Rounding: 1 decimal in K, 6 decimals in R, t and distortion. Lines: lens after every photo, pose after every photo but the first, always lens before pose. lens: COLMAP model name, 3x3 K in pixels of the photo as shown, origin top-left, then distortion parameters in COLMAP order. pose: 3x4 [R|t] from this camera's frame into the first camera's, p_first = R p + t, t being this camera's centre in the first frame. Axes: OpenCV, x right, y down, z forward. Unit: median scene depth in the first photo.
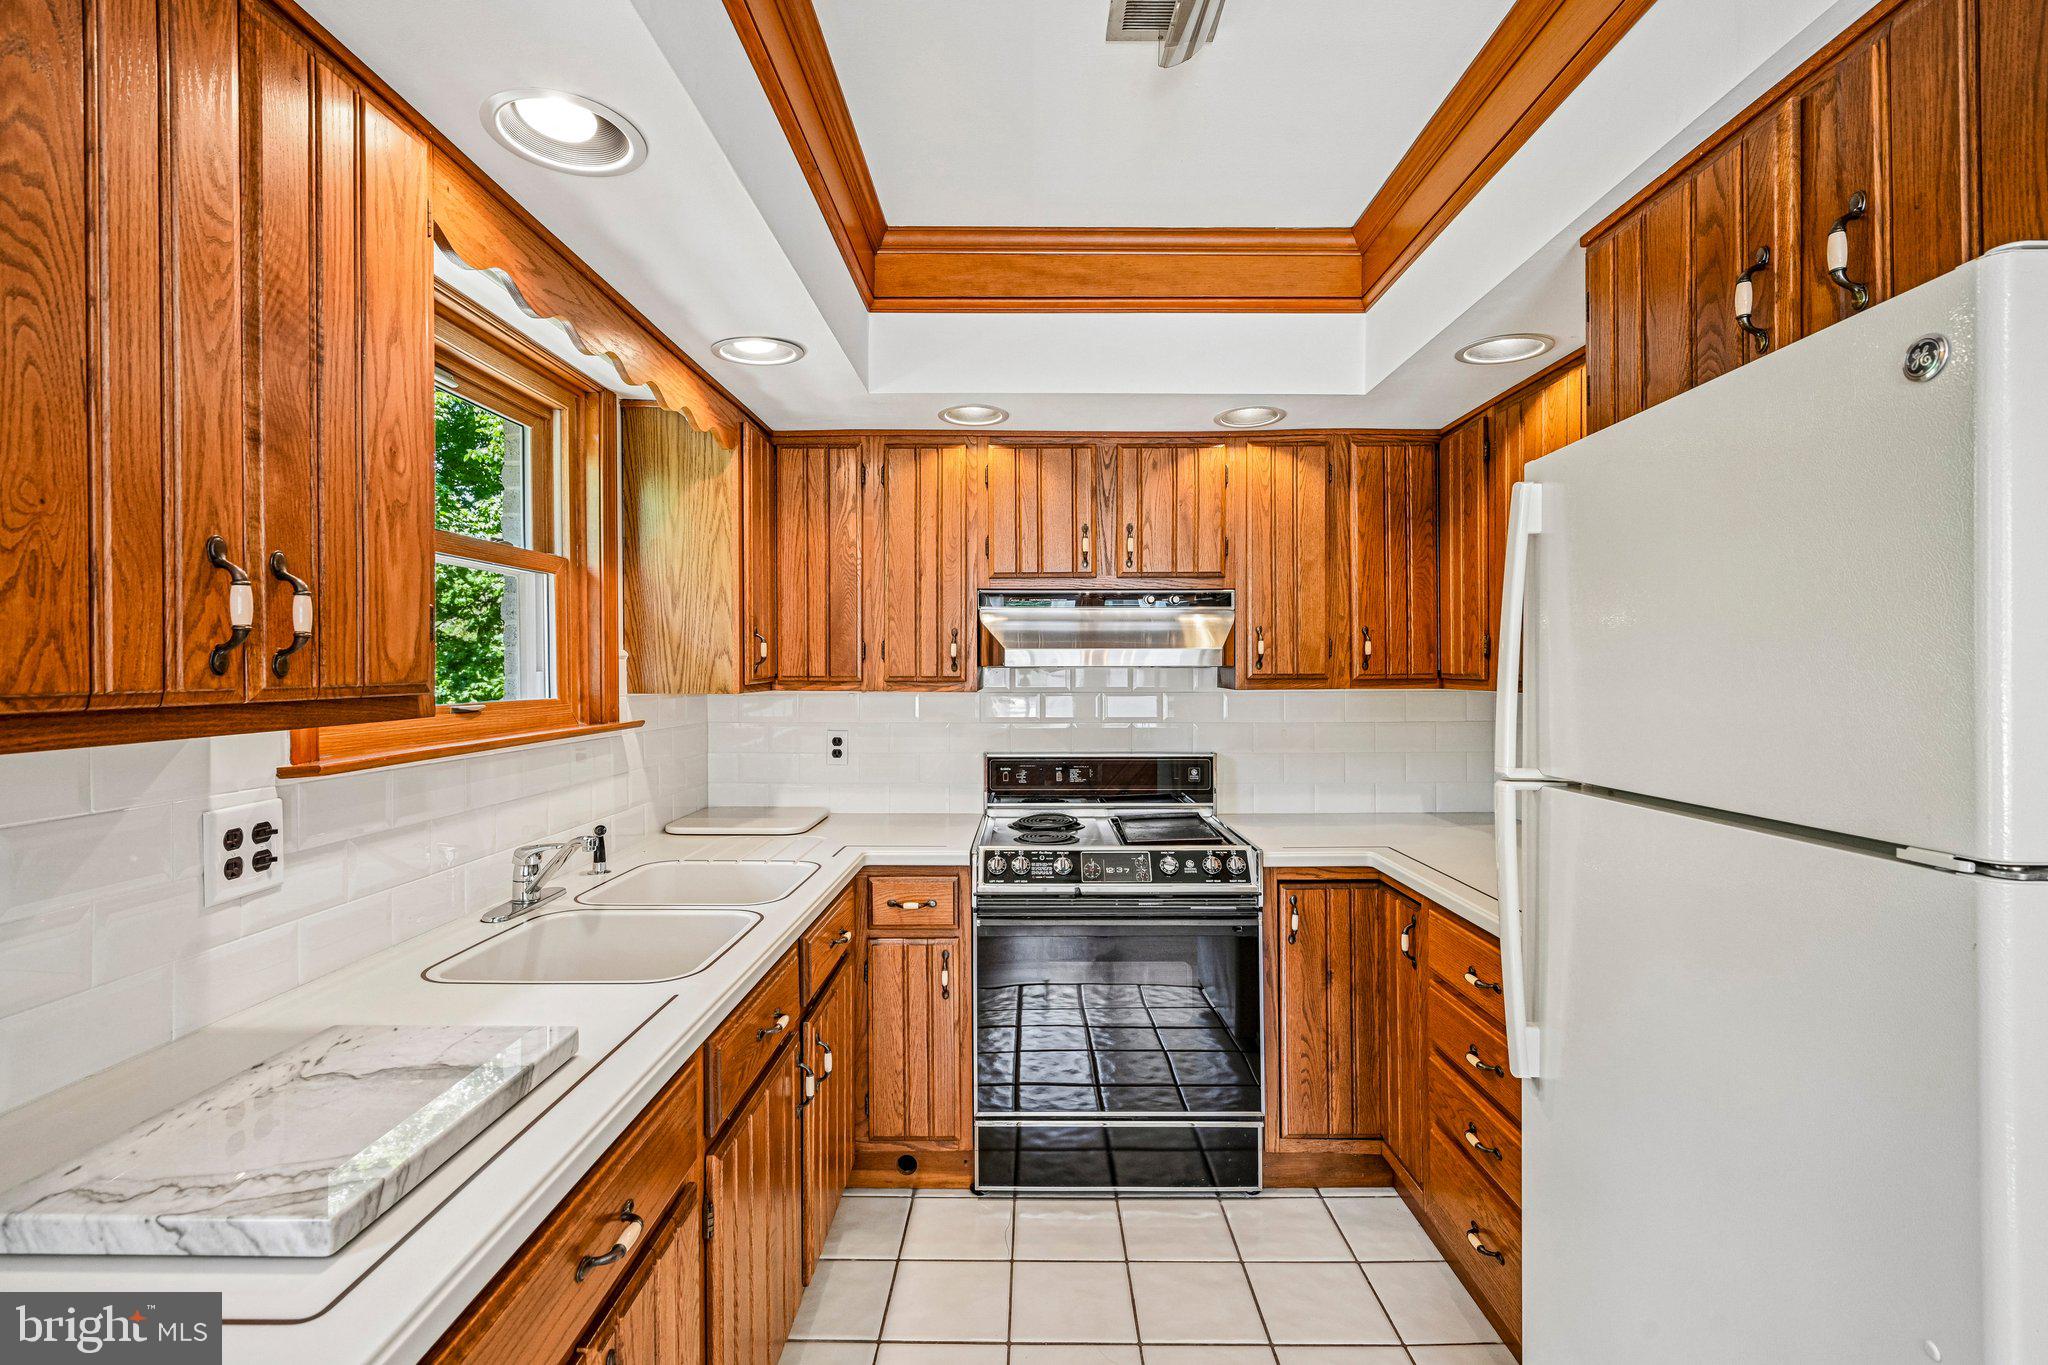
lens RADIAL K [[931.1, 0, 1028.0], [0, 931.1, 667.9], [0, 0, 1]] dist [0.002228, -0.000039]
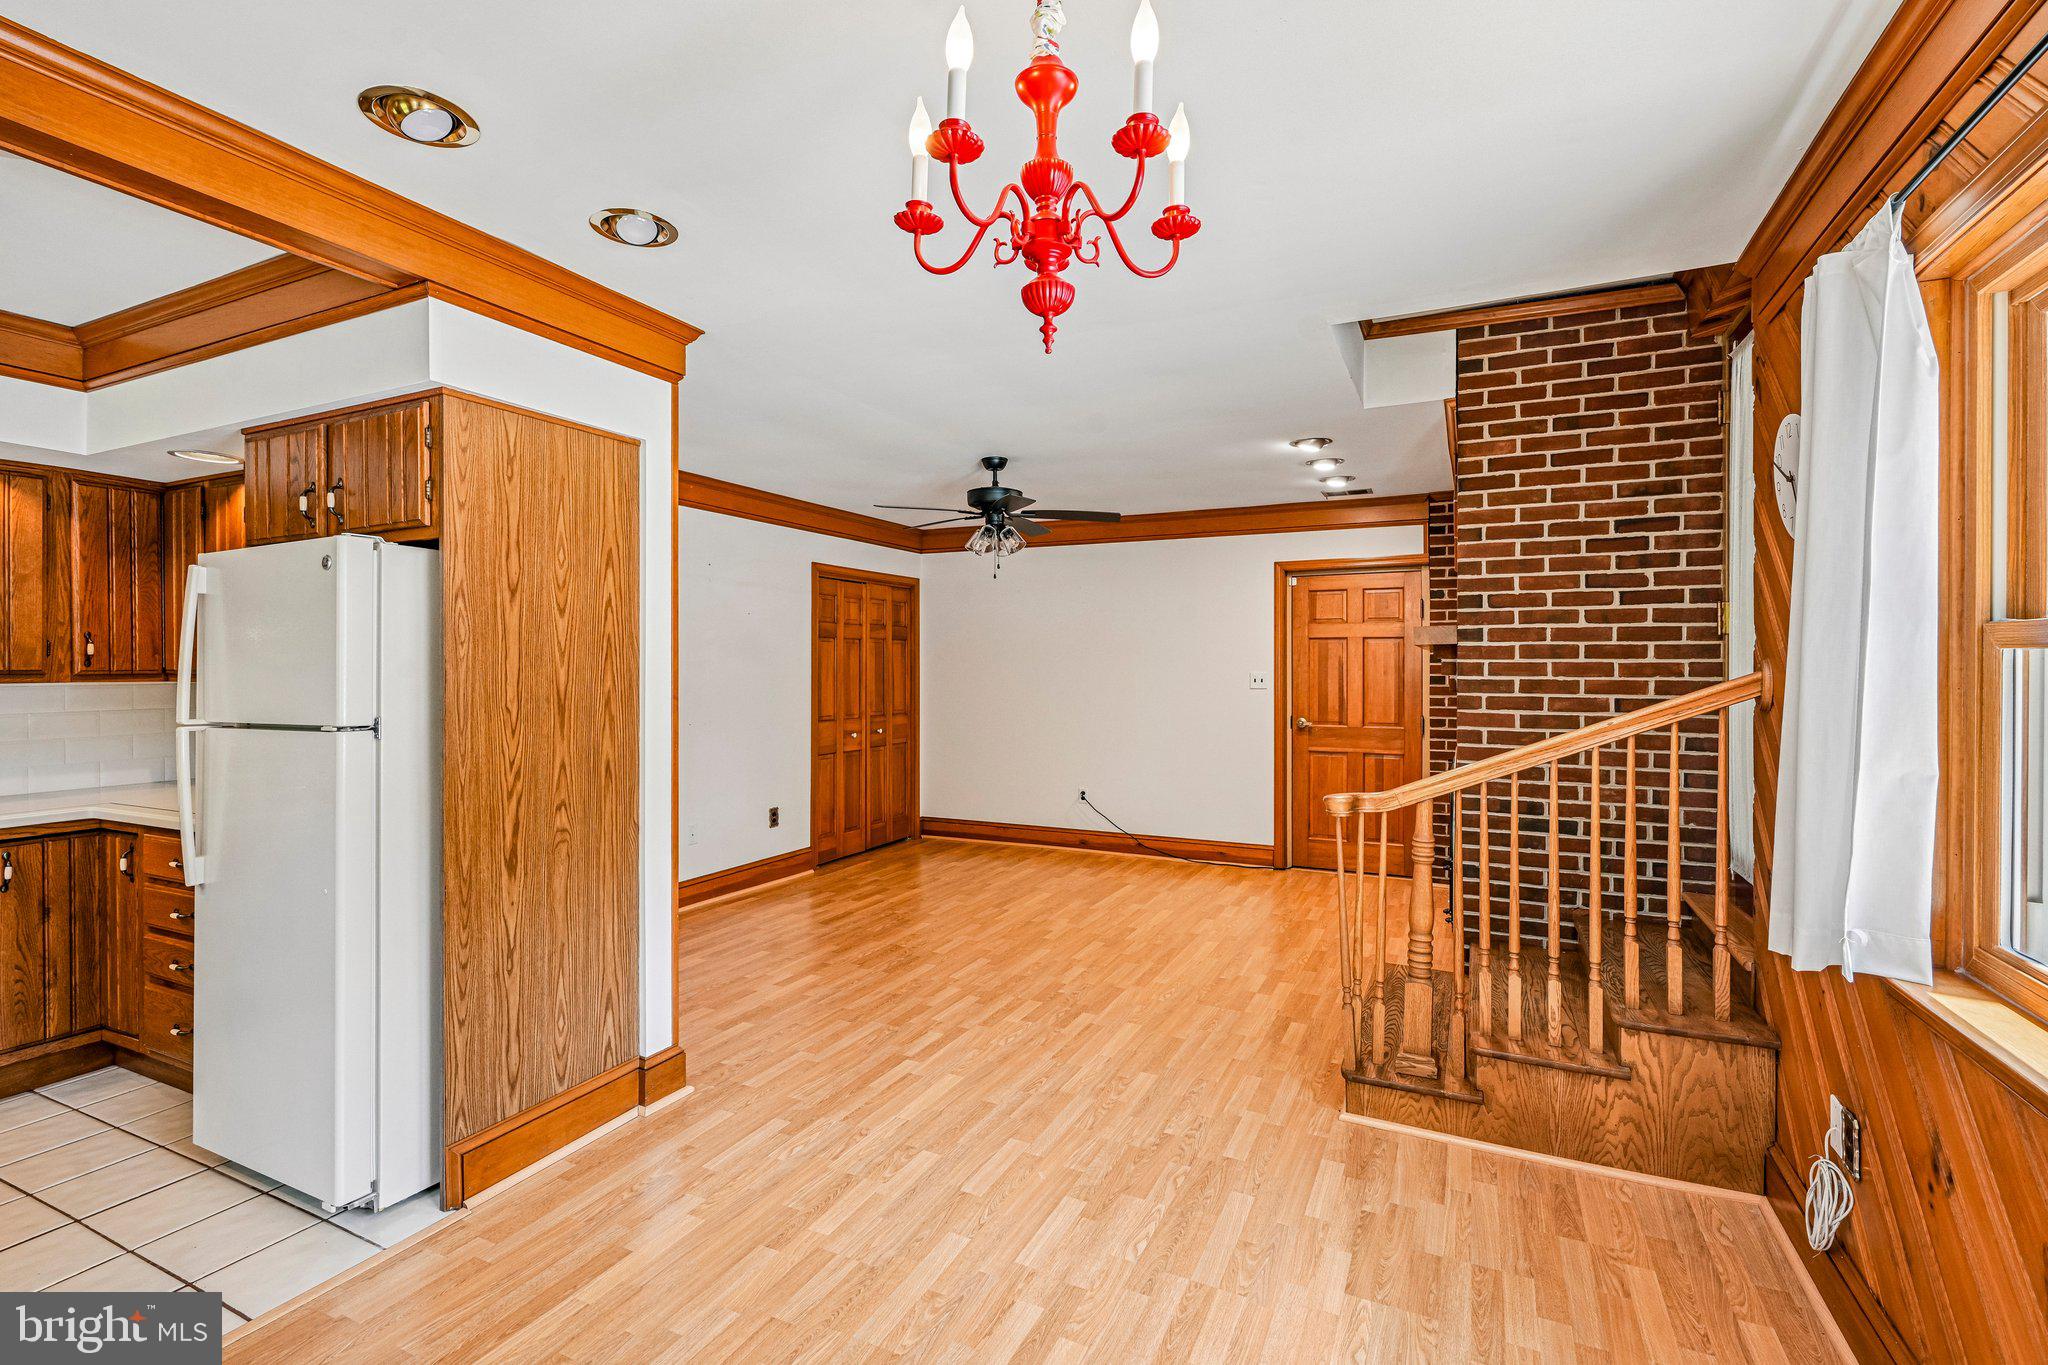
lens RADIAL K [[931.1, 0, 1028.0], [0, 931.1, 667.9], [0, 0, 1]] dist [0.002228, -0.000039]
pose [[0.429313, 0.001258, 0.903155, -0.242359], [-0.002528, 0.999997, -0.000192, 0.000524], [-0.903152, -0.002200, 0.429315, -0.724501]]
